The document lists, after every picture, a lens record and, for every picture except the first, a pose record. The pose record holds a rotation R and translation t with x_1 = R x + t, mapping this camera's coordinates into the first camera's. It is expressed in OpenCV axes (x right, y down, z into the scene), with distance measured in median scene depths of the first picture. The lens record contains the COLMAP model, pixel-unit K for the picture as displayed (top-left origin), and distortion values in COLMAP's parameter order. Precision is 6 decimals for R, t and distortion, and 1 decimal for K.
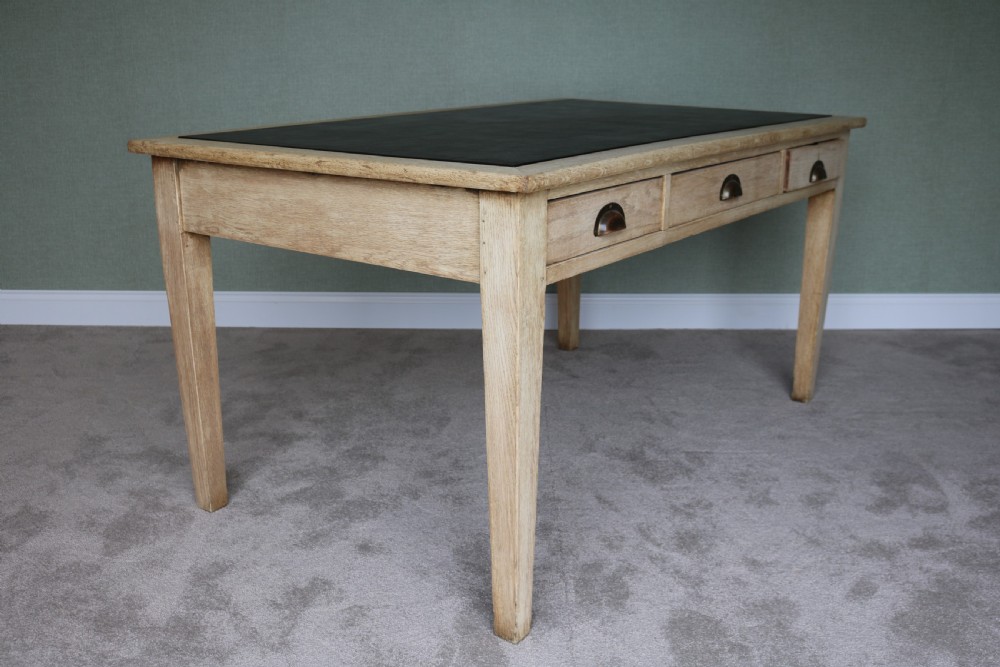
lens RADIAL K [[1012.5, 0, 500.1], [0, 1012.5, 336.4], [0, 0, 1]] dist [-0.130161, 0.120004]
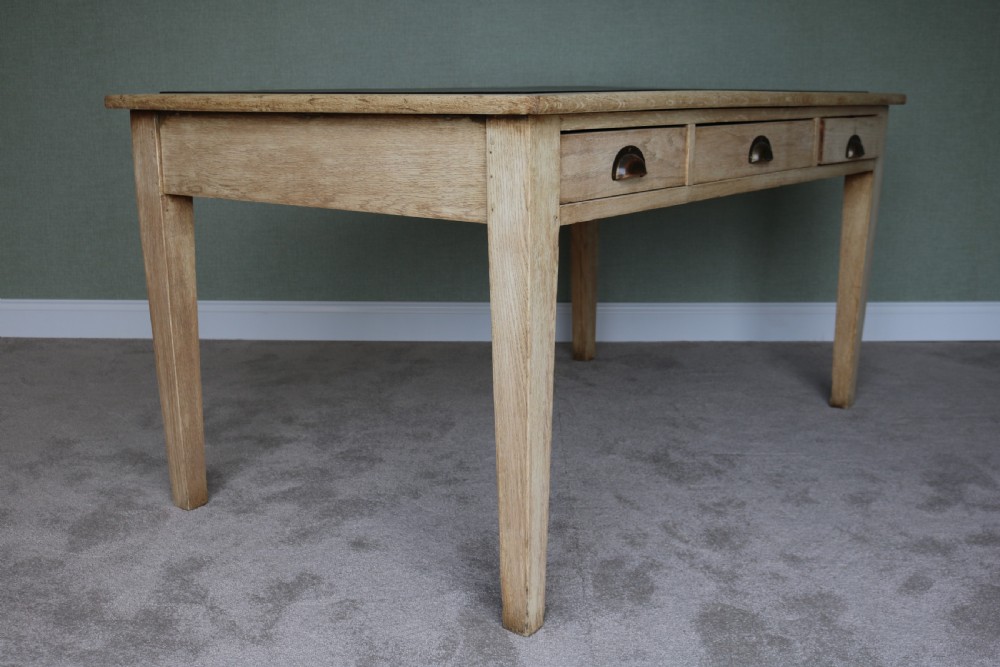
lens RADIAL K [[1091.3, 0, 500.4], [0, 1091.3, 336.1], [0, 0, 1]] dist [-0.120003, 0.121878]
pose [[0.999965, -0.001056, -0.008304, 0.000128], [0.000552, 0.998170, -0.060473, 0.069268], [0.008353, 0.060466, 0.998135, 0.018615]]
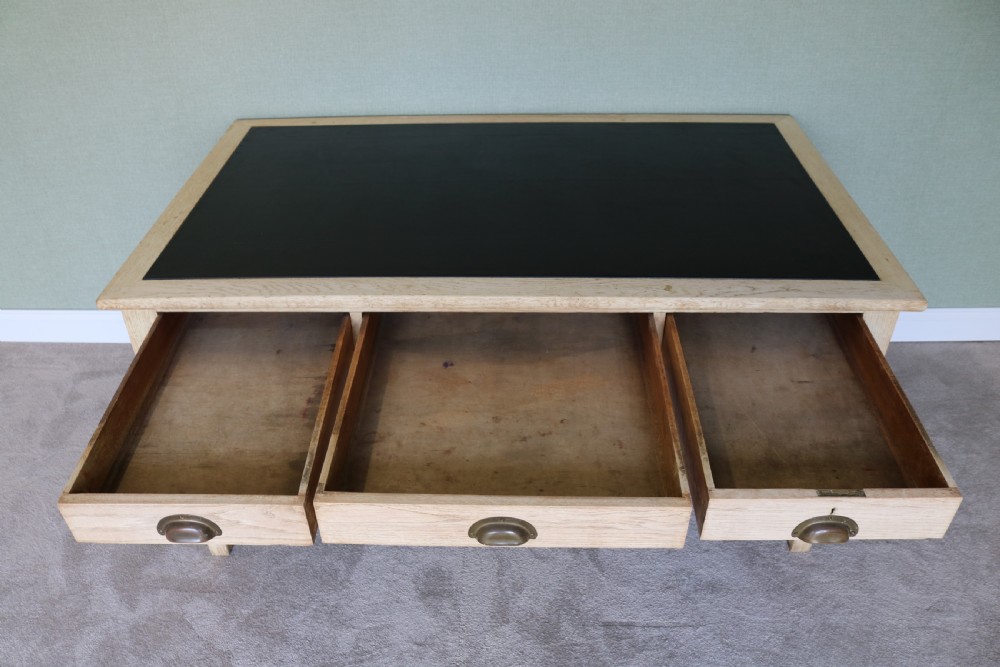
lens RADIAL K [[803.6, 0, 495.7], [0, 803.6, 320.8], [0, 0, 1]] dist [-0.141480, 0.103342]
pose [[0.999657, -0.003923, -0.025905, 0.105435], [0.011991, 0.947609, 0.319209, -0.394584], [0.023296, -0.319410, 0.947330, 0.405714]]
